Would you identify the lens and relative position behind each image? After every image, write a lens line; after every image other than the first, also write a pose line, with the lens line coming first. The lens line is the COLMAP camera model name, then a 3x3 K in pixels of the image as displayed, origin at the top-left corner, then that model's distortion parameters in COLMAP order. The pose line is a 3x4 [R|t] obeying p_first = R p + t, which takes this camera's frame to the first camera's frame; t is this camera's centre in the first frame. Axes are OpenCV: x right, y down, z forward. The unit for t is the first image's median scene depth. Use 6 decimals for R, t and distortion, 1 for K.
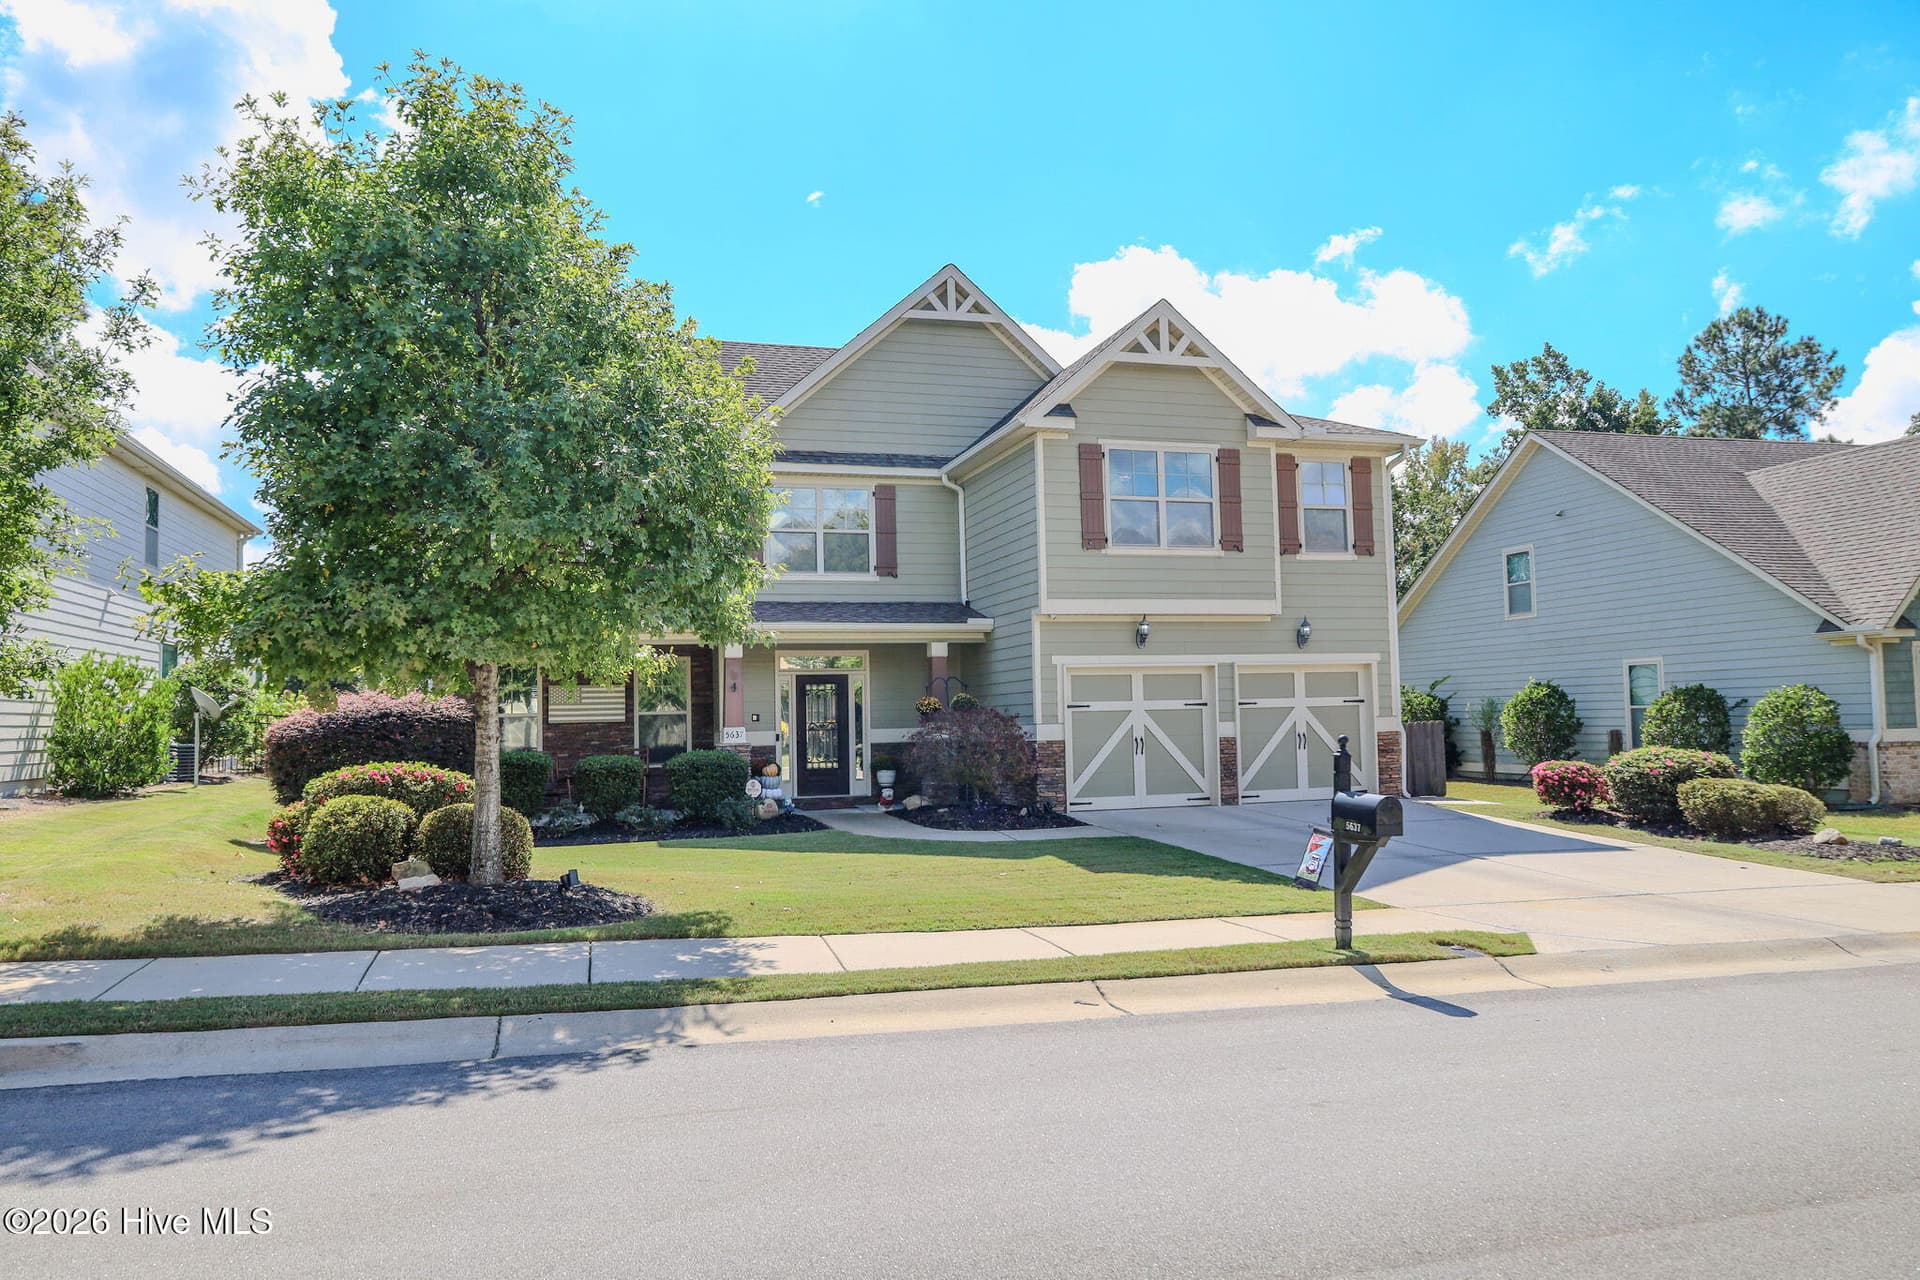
lens RADIAL K [[1302.0, 0, 960.0], [0, 1302.0, 640.0], [0, 0, 1]] dist [-0.004541, 0.002273]
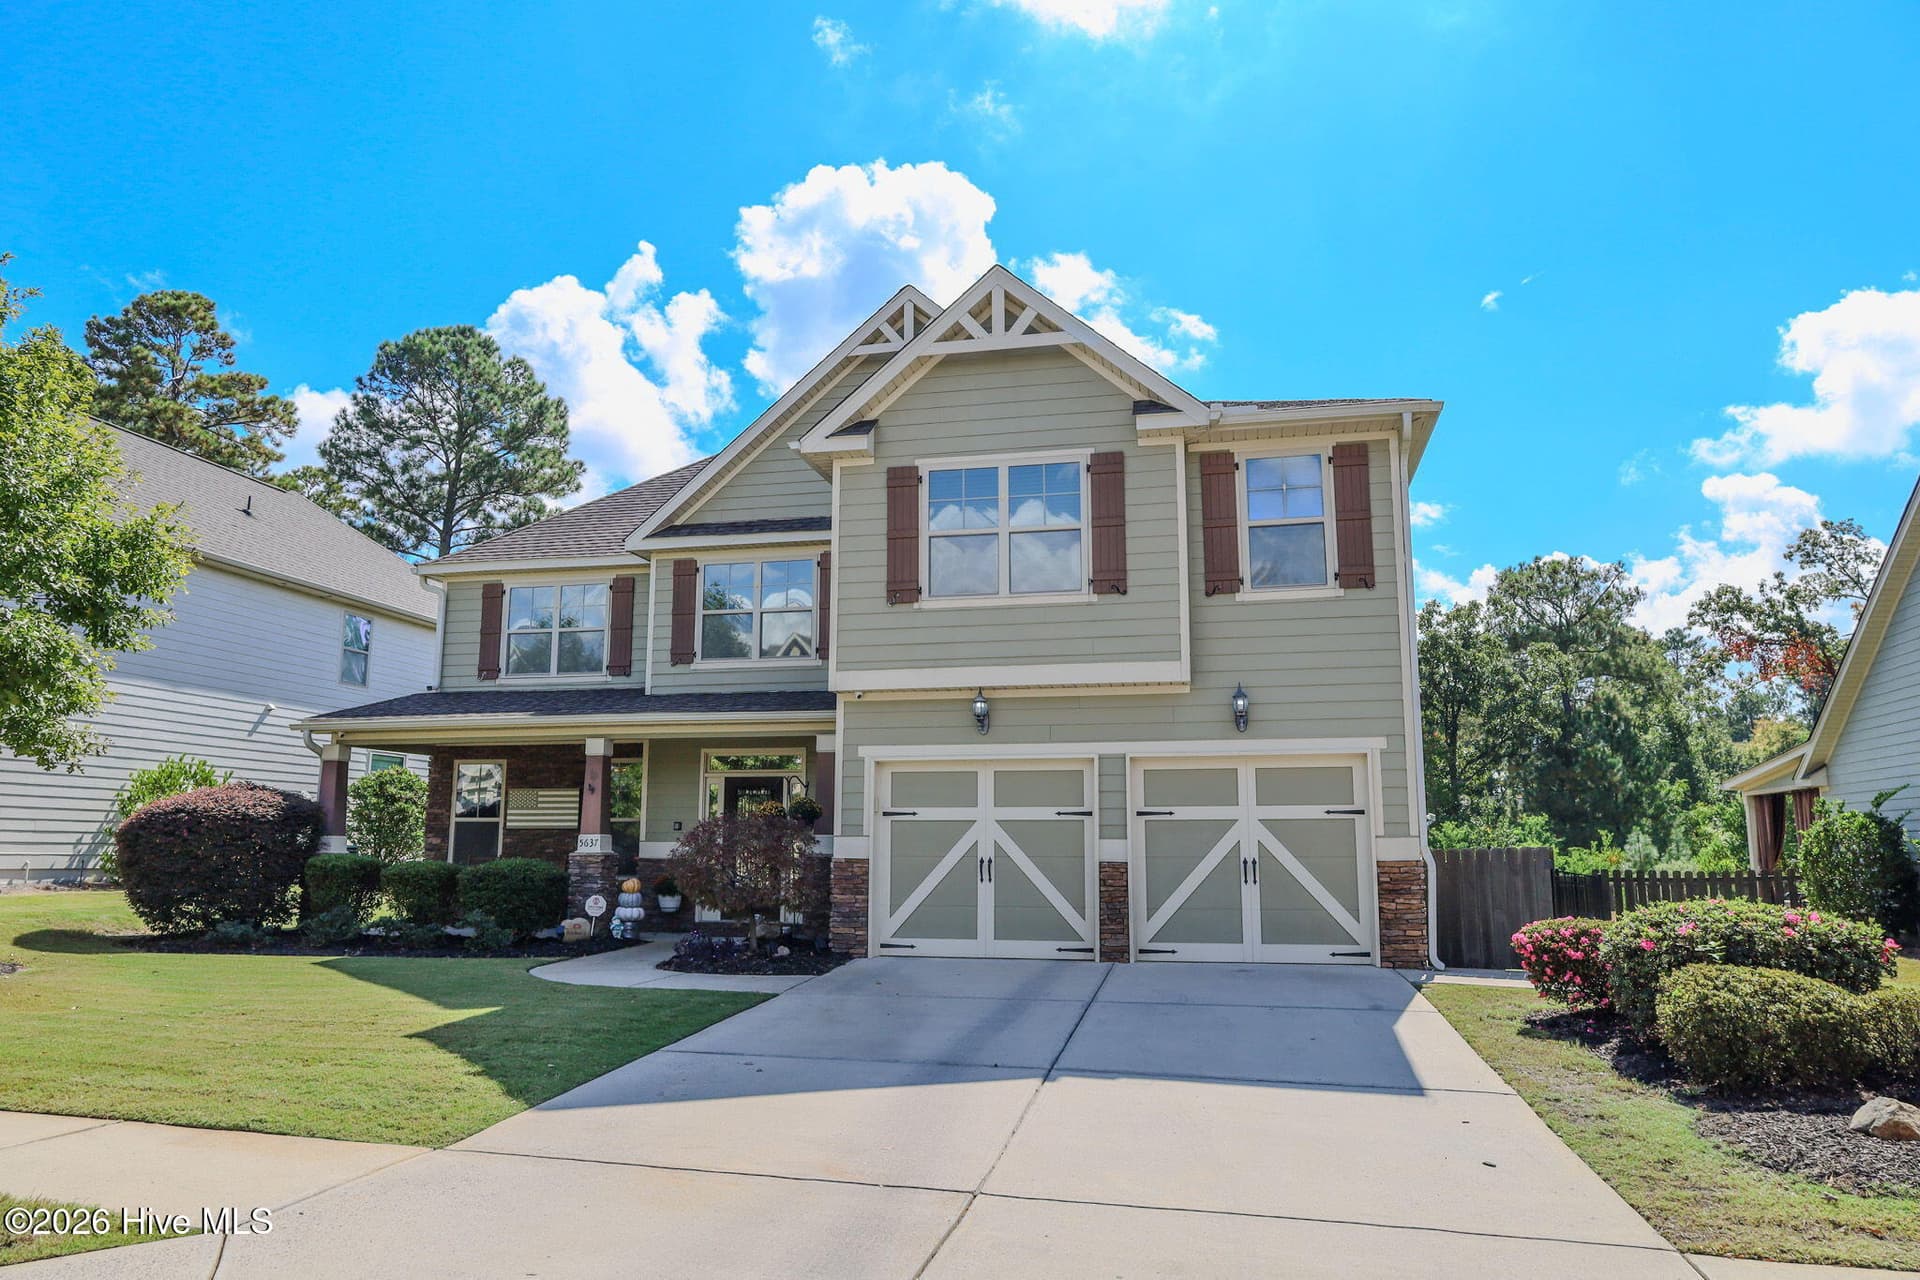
lens RADIAL K [[1302.0, 0, 960.0], [0, 1302.0, 640.0], [0, 0, 1]] dist [-0.004541, 0.002273]
pose [[0.868182, -0.055987, -0.493078, 0.472463], [0.008795, 0.995195, -0.097514, 0.023677], [0.496168, 0.080323, 0.864503, 0.345709]]
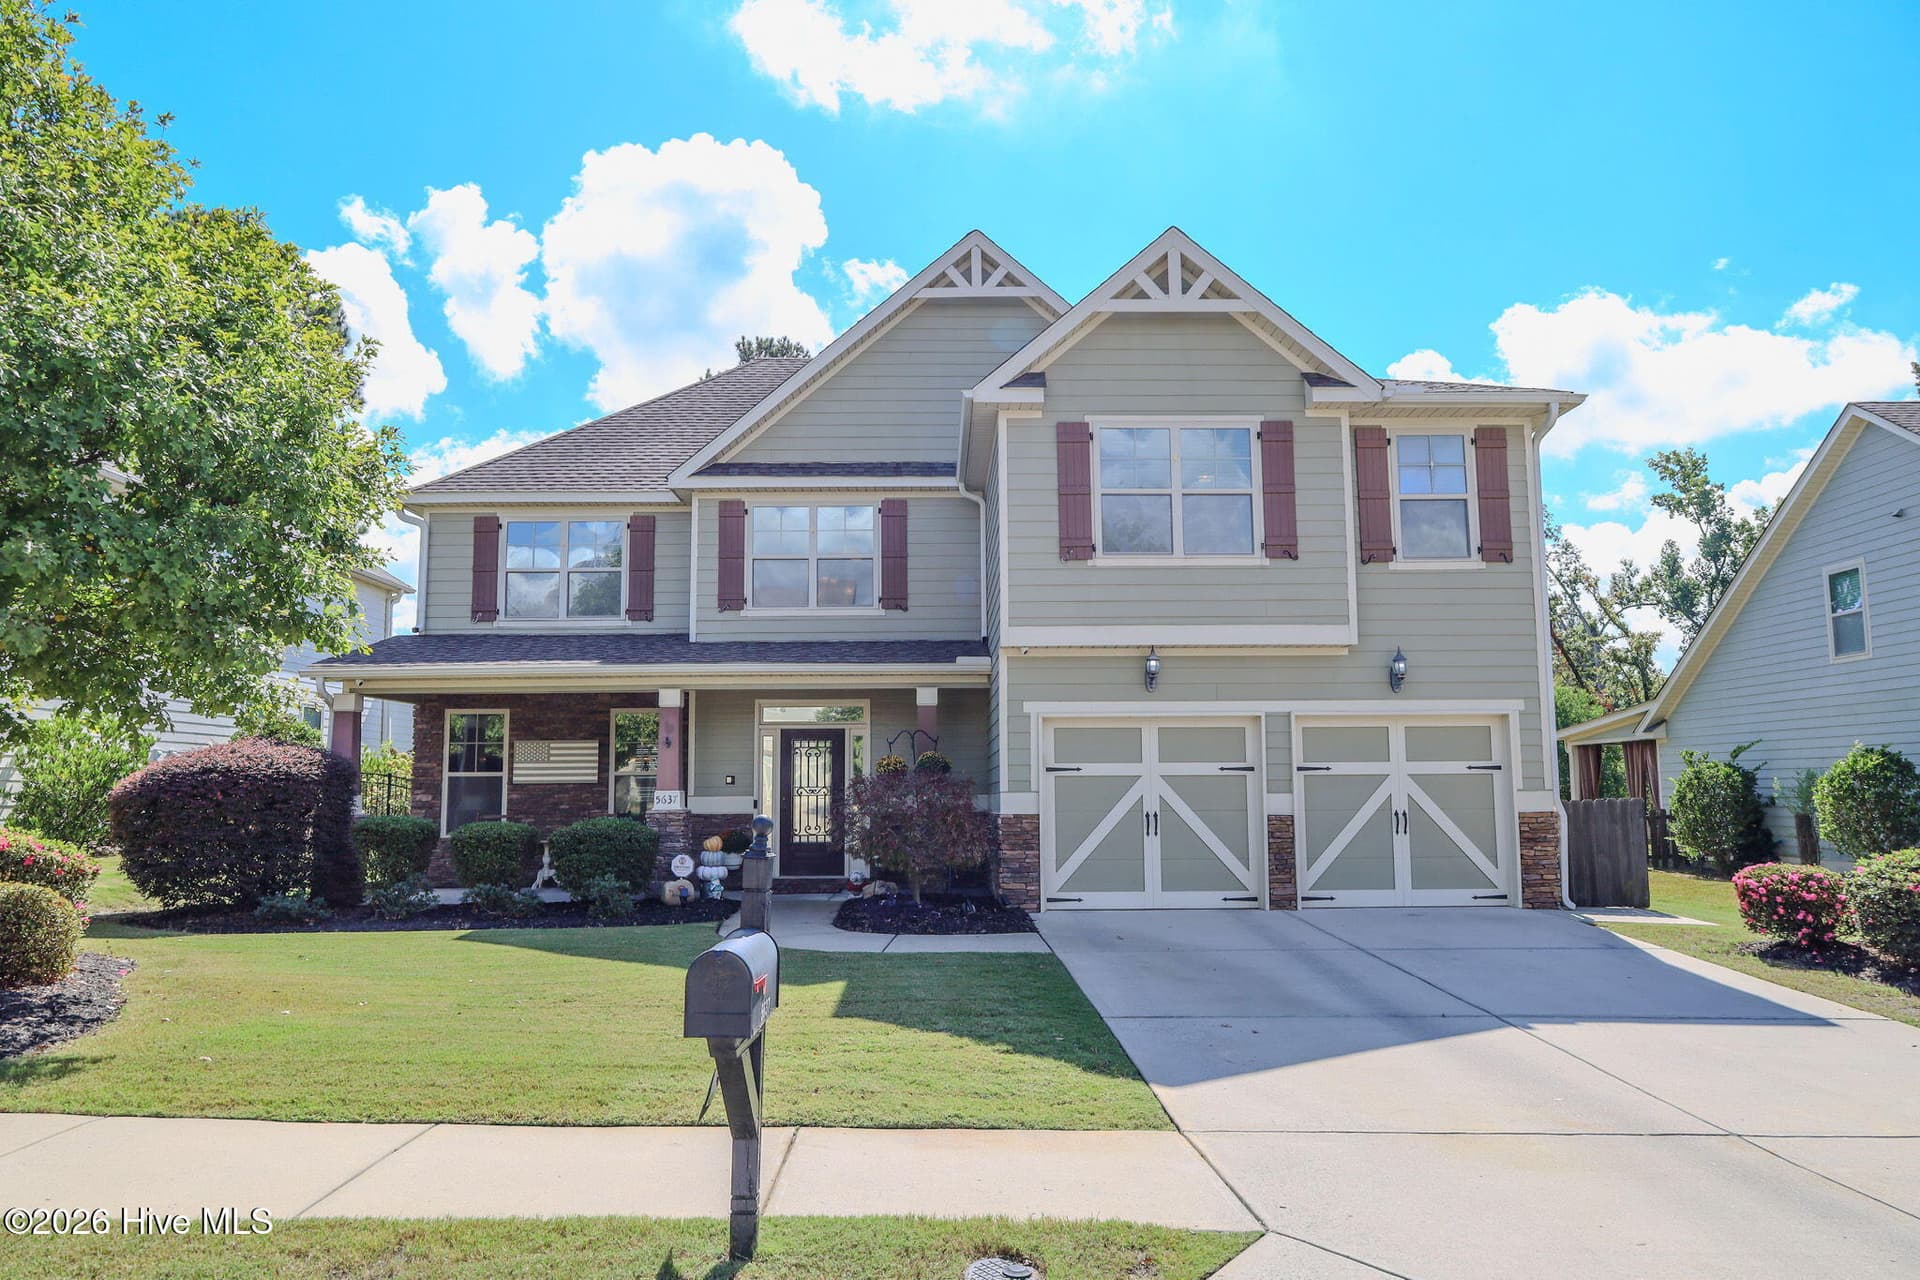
lens RADIAL K [[1302.0, 0, 960.0], [0, 1302.0, 640.0], [0, 0, 1]] dist [-0.004541, 0.002273]
pose [[0.960625, -0.016058, -0.277382, 0.231926], [0.001317, 0.998581, -0.053247, 0.015446], [0.277843, 0.050785, 0.959283, 0.245966]]
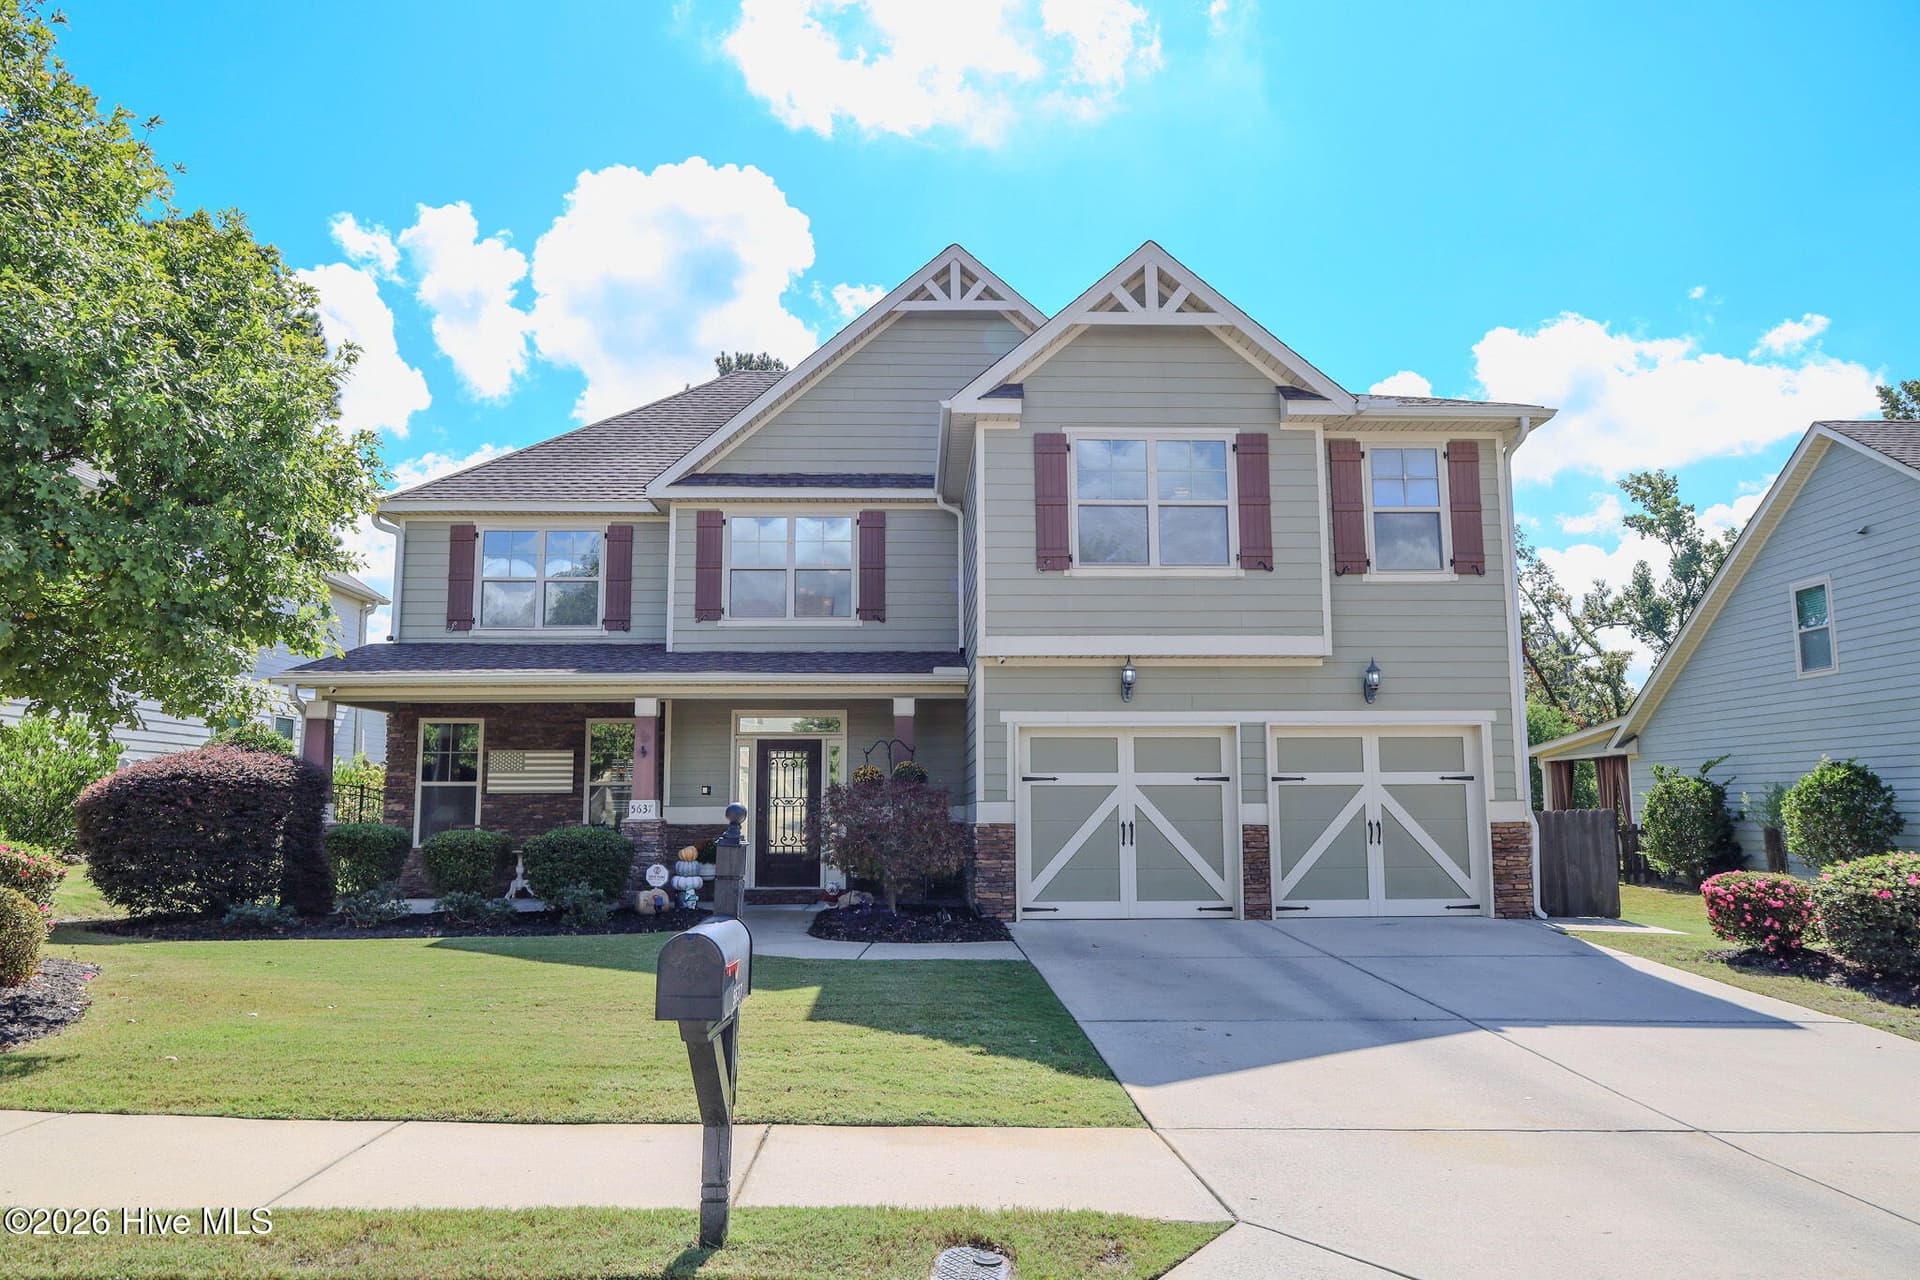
lens RADIAL K [[1302.0, 0, 960.0], [0, 1302.0, 640.0], [0, 0, 1]] dist [-0.004541, 0.002273]
pose [[0.965151, -0.015569, -0.261229, 0.233049], [-0.002110, 0.997733, -0.067258, 0.020461], [0.261684, 0.065465, 0.962931, 0.245022]]
